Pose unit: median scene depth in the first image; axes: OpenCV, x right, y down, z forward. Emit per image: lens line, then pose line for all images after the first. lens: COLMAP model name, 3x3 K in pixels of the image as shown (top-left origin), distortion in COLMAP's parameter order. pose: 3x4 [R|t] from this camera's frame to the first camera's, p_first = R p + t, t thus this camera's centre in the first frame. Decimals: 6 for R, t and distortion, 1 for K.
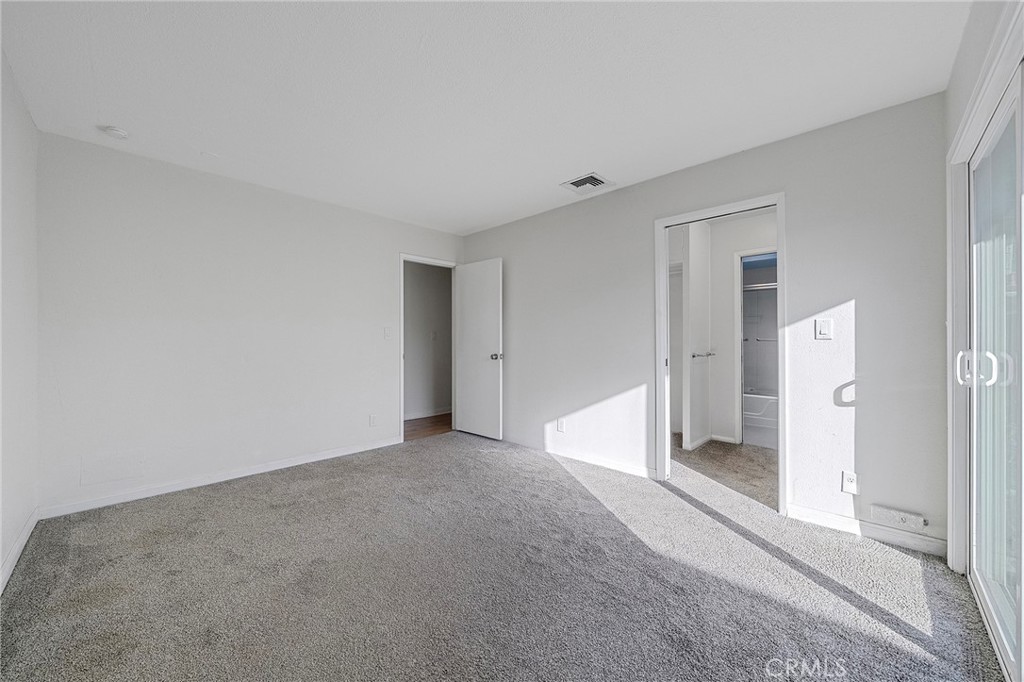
lens RADIAL K [[397.7, 0, 507.7], [0, 397.7, 337.1], [0, 0, 1]] dist [0.000319, -0.000051]
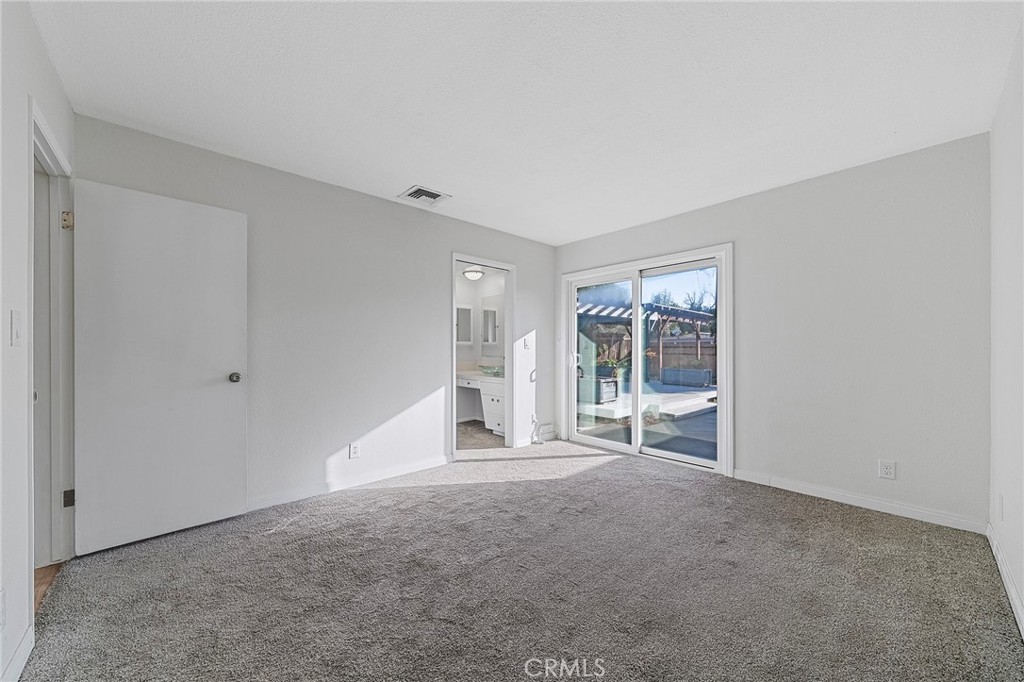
lens RADIAL K [[380.4, 0, 512.5], [0, 380.4, 350.0], [0, 0, 1]] dist [0.000595, 0.000032]
pose [[0.024996, 0.004936, 0.999675, -0.986719], [0.000905, 0.999987, -0.004961, 0.019839], [-0.999687, 0.001029, 0.024991, 0.963875]]
